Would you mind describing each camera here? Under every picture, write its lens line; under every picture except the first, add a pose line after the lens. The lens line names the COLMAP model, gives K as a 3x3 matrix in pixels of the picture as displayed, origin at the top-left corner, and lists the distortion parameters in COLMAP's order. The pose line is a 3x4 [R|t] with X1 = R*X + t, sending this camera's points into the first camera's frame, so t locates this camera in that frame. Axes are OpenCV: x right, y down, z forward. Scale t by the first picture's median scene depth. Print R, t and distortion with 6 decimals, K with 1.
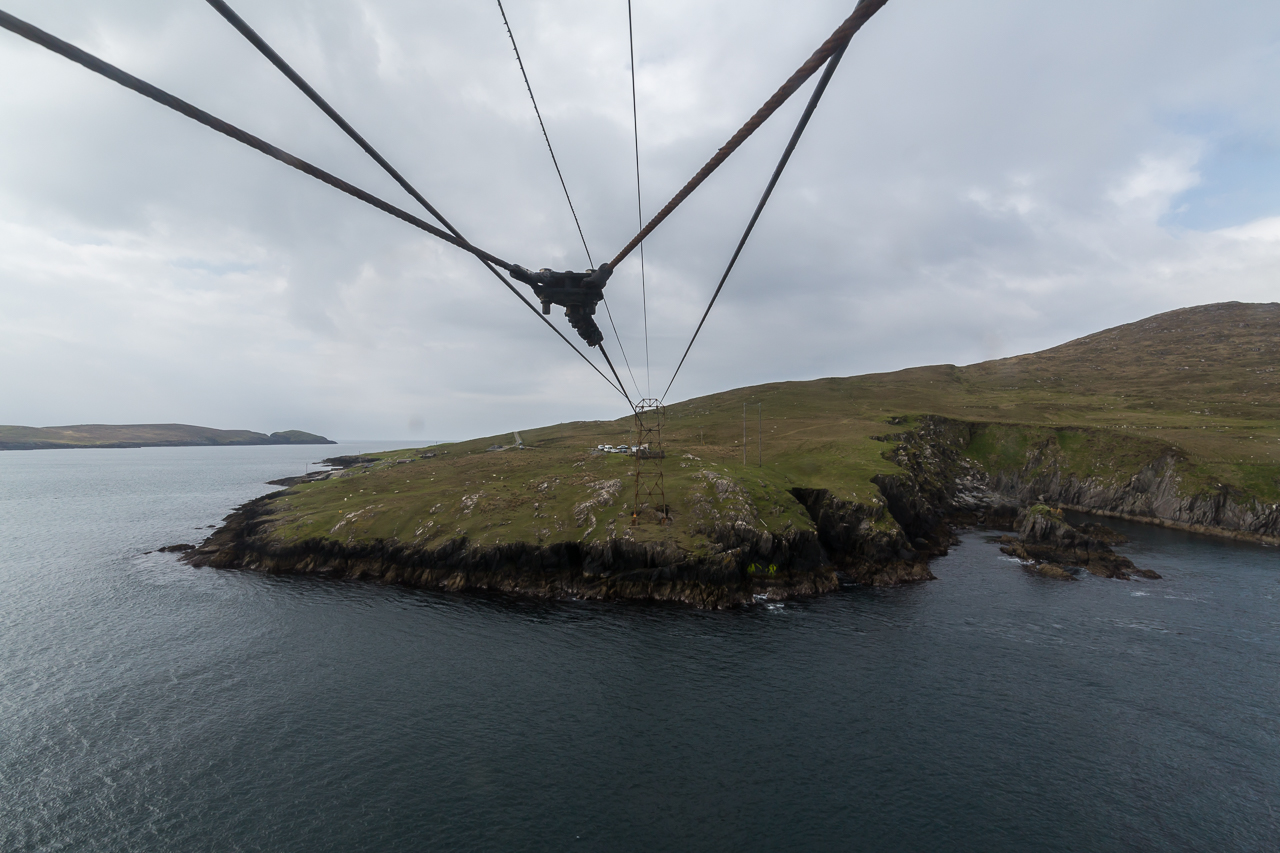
lens RADIAL K [[567.0, 0, 642.3], [0, 567.0, 427.7], [0, 0, 1]] dist [-0.001867, -0.000230]
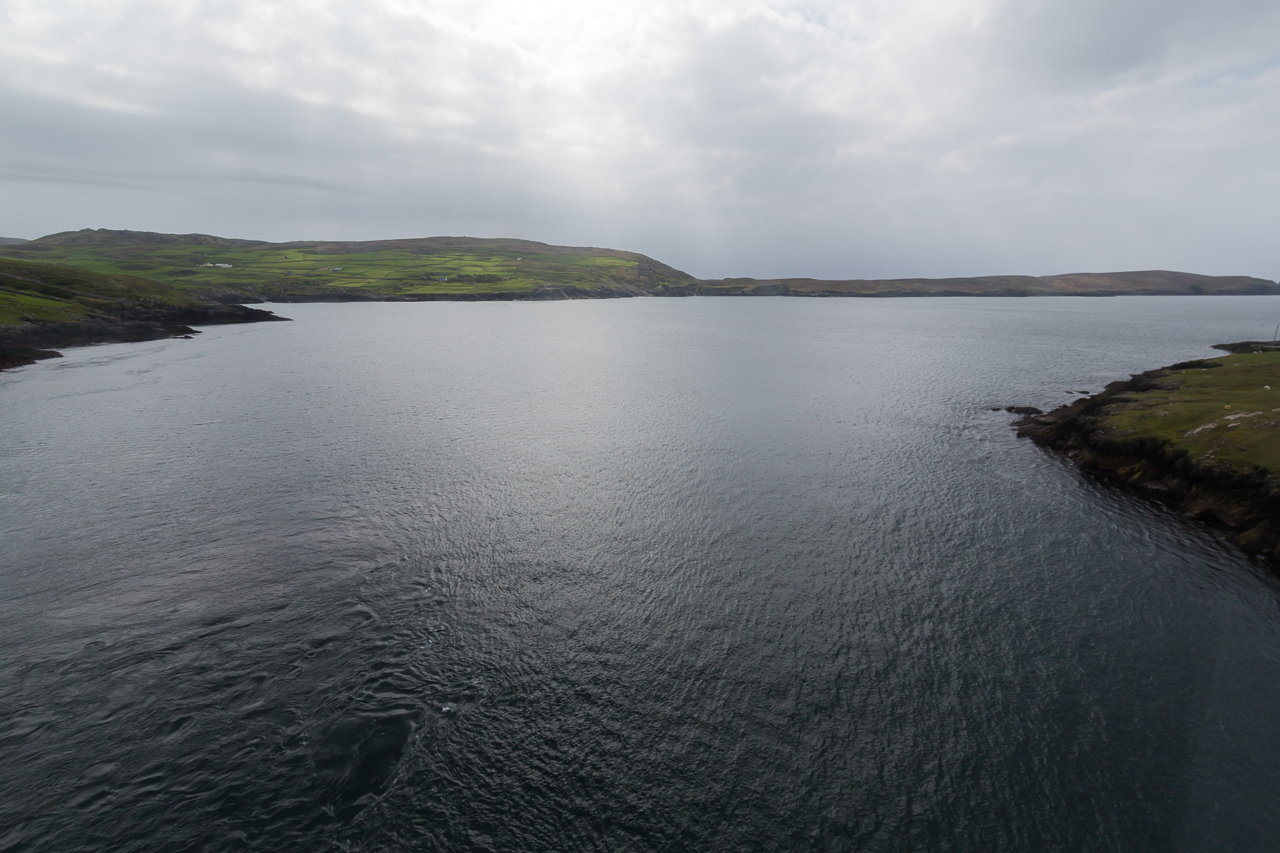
lens RADIAL K [[567.0, 0, 642.6], [0, 567.0, 419.4], [0, 0, 1]] dist [-0.001867, -0.000230]
pose [[0.156594, 0.219303, -0.963008, -0.007523], [0.024970, 0.973846, 0.225831, -0.002399], [0.987347, -0.059410, 0.147023, 0.265809]]
